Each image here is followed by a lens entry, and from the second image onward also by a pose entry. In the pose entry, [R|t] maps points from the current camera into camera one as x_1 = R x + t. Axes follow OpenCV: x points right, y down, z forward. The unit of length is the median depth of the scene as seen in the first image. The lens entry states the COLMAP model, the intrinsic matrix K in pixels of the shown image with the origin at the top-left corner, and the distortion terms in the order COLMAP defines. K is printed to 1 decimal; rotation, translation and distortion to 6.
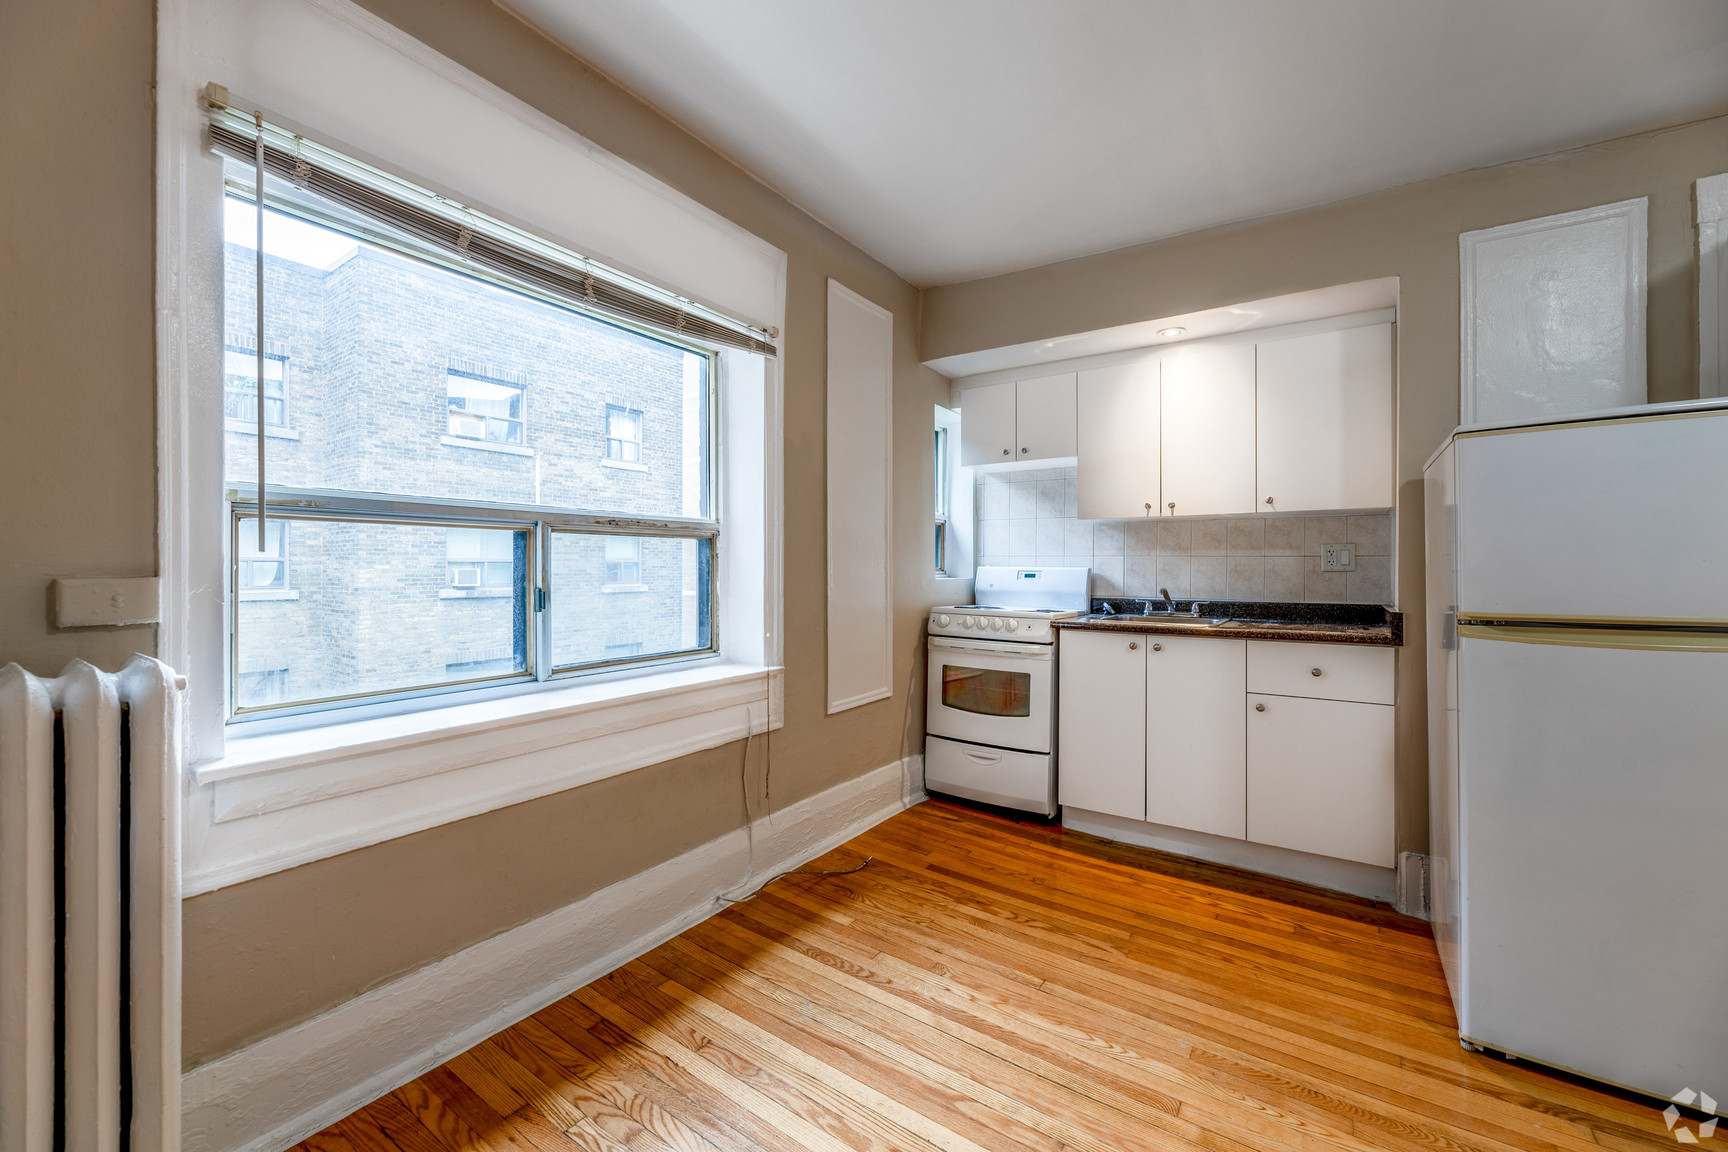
lens RADIAL K [[699.2, 0, 862.2], [0, 699.2, 550.3], [0, 0, 1]] dist [0.000106, -0.000149]
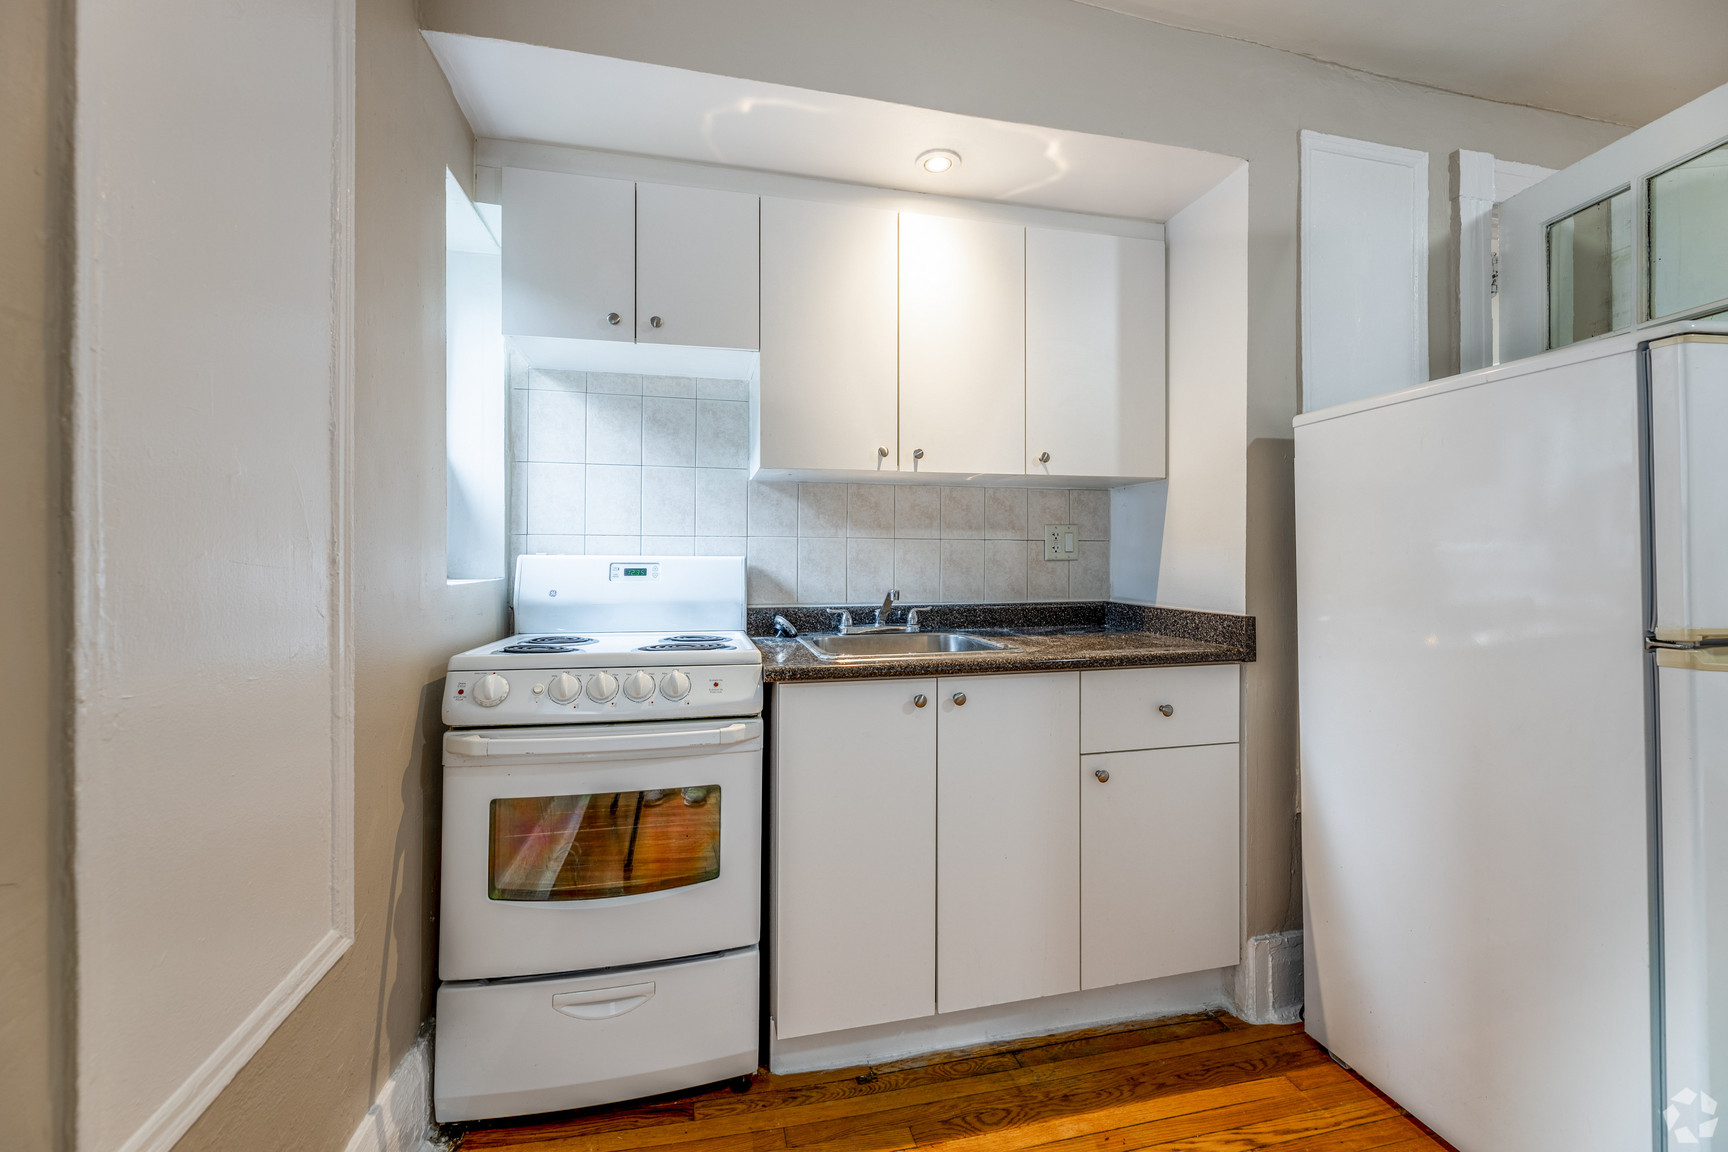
lens RADIAL K [[699.2, 0, 862.2], [0, 699.2, 550.3], [0, 0, 1]] dist [0.000106, -0.000149]
pose [[0.676470, 0.003442, 0.736462, -0.037896], [-0.016018, 0.999821, 0.010040, 0.013771], [-0.736296, -0.018588, 0.676404, 0.598184]]
